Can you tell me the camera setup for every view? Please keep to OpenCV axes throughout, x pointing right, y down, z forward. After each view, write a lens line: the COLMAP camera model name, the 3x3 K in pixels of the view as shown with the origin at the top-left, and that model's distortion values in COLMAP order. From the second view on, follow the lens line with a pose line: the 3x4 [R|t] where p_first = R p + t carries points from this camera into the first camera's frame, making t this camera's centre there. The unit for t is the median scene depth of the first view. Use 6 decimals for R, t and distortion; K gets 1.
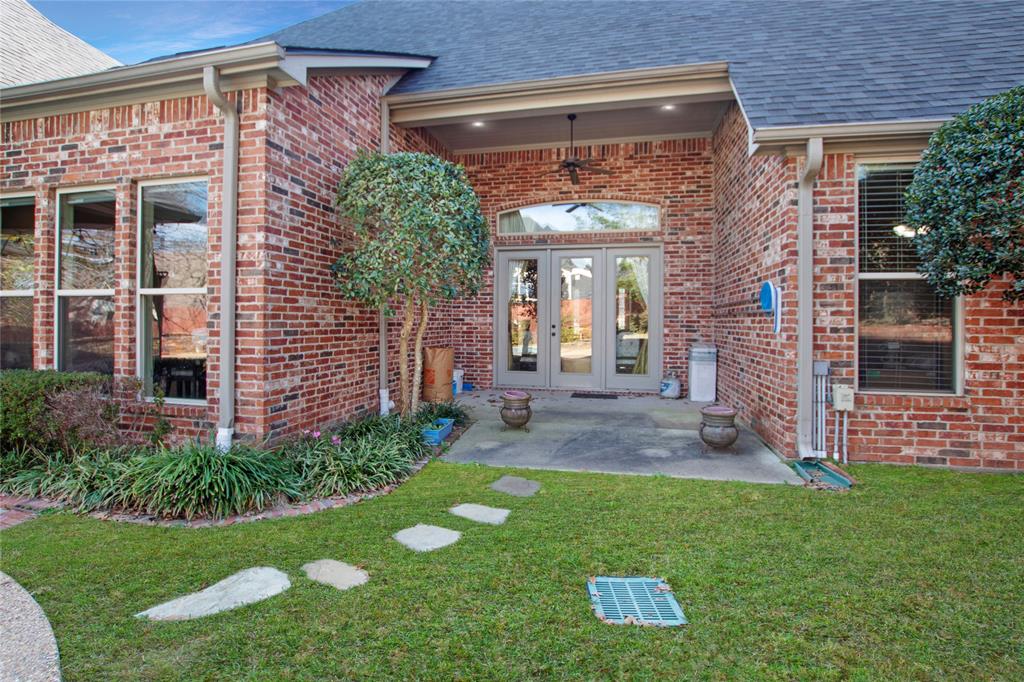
lens RADIAL K [[450.3, 0, 561.7], [0, 450.3, 317.8], [0, 0, 1]] dist [-0.024586, 0.001398]
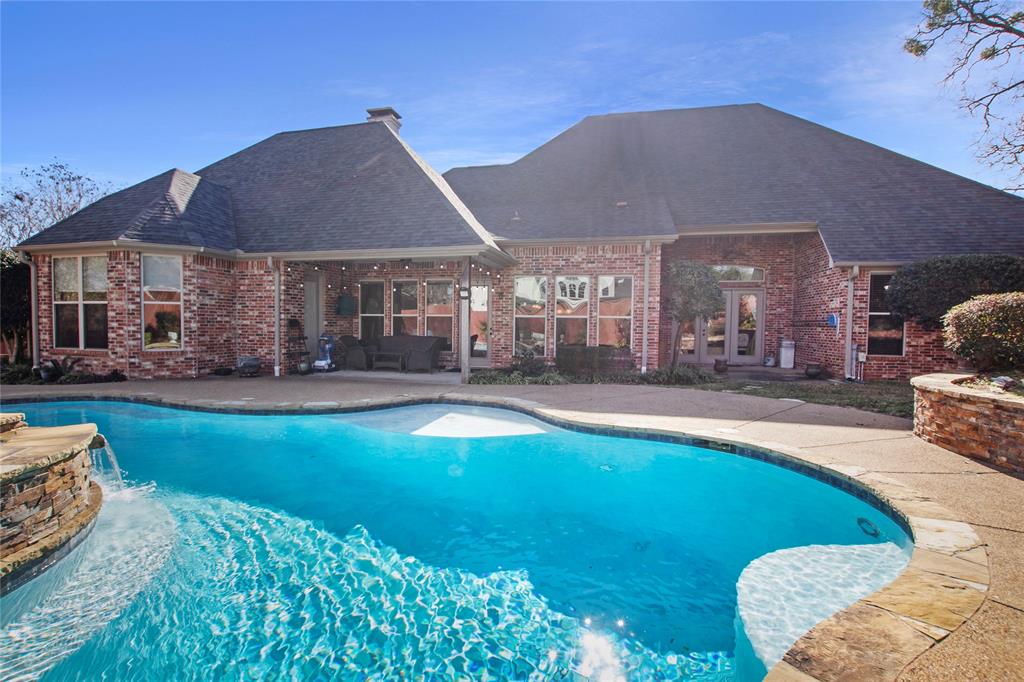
lens RADIAL K [[482.5, 0, 518.4], [0, 482.5, 342.1], [0, 0, 1]] dist [-0.035187, 0.004750]
pose [[0.999739, 0.006239, -0.021997, -1.371778], [-0.005186, 0.998853, 0.047591, -0.043489], [0.022269, -0.047465, 0.998625, -1.894937]]
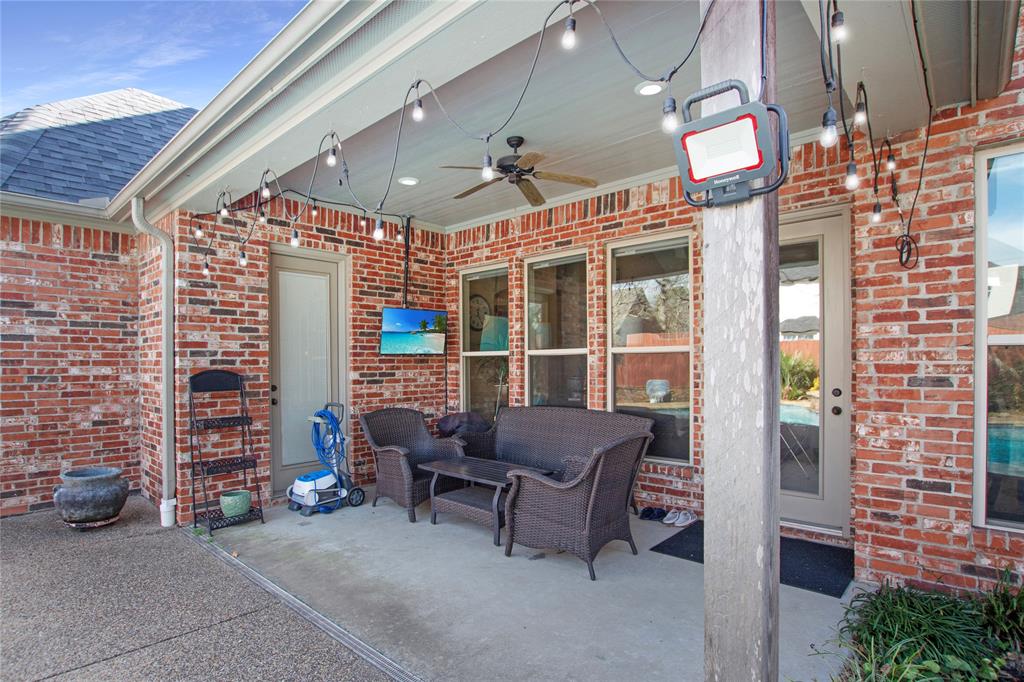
lens RADIAL K [[505.2, 0, 505.1], [0, 505.2, 379.4], [0, 0, 1]] dist [-0.037761, 0.002792]
pose [[0.858737, 0.003232, -0.512406, -1.671409], [0.015697, 0.999345, 0.032611, -0.040272], [0.512176, -0.036047, 0.858124, 0.209880]]
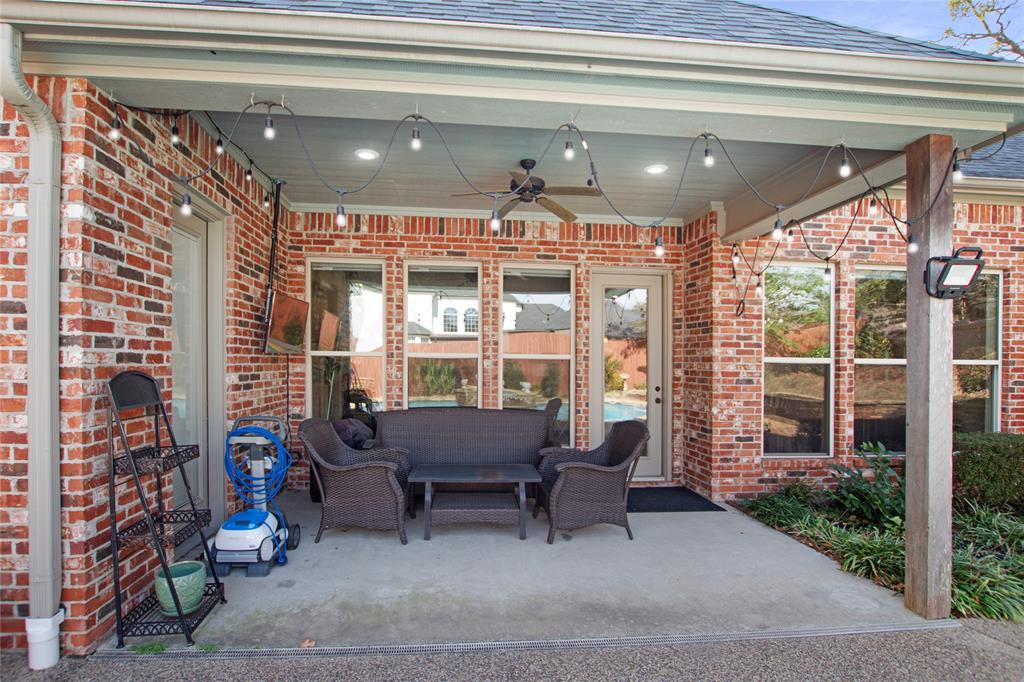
lens RADIAL K [[482.5, 0, 486.4], [0, 482.5, 375.3], [0, 0, 1]] dist [-0.035187, 0.004750]
pose [[0.963402, 0.000047, 0.268062, -2.442664], [-0.007734, 0.999589, 0.027618, -0.049439], [-0.267950, -0.028681, 0.963006, 0.116029]]
